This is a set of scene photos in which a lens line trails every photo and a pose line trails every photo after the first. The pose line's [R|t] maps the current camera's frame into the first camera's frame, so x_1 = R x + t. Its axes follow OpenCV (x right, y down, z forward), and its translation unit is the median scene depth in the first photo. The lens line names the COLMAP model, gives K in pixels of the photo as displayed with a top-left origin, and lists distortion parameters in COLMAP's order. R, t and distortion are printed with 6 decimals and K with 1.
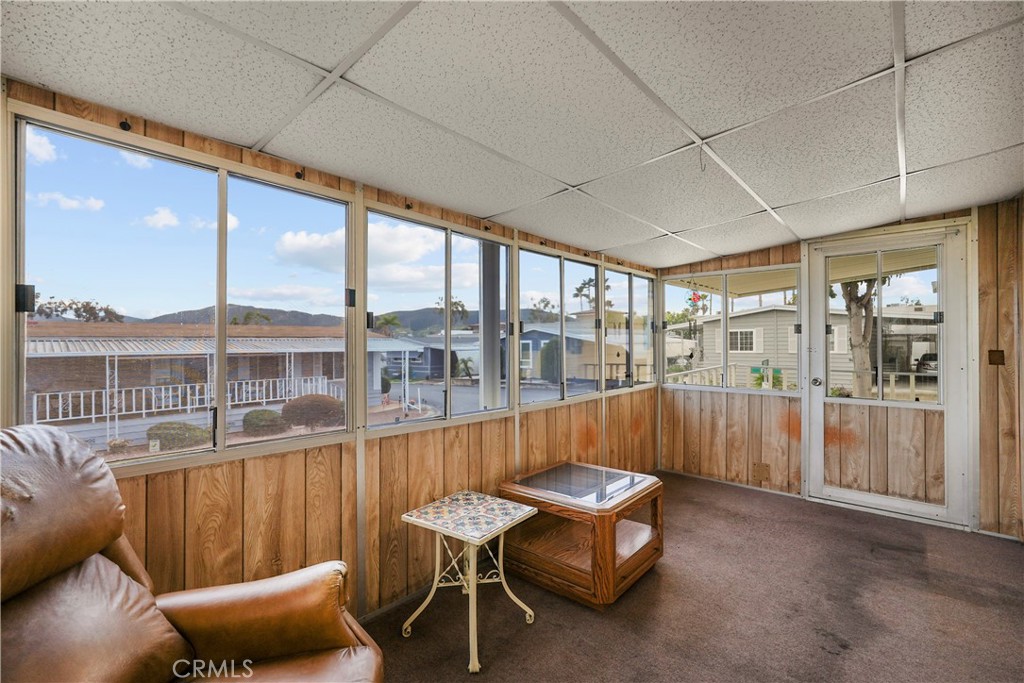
lens RADIAL K [[452.6, 0, 512.0], [0, 452.6, 341.5], [0, 0, 1]] dist [-0.001110, 0.000383]
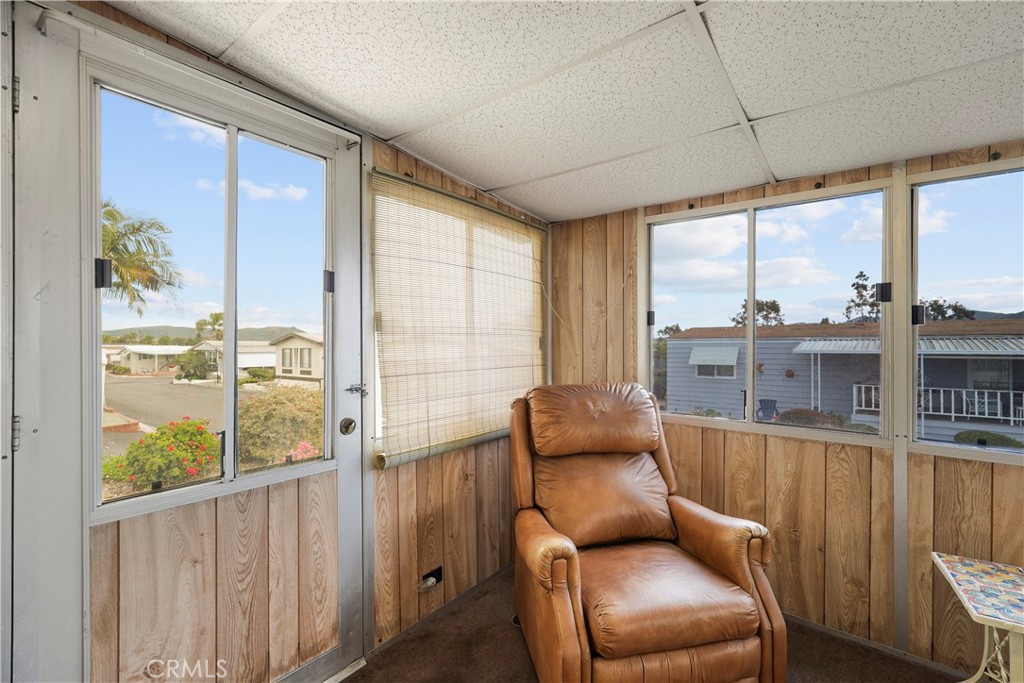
lens RADIAL K [[460.7, 0, 512.0], [0, 460.7, 345.6], [0, 0, 1]] dist [0.000786, 0.000552]
pose [[0.060024, 0.007251, -0.998171, 0.561147], [0.004607, 0.999961, 0.007541, 0.001285], [0.998186, -0.005051, 0.059988, 0.200105]]
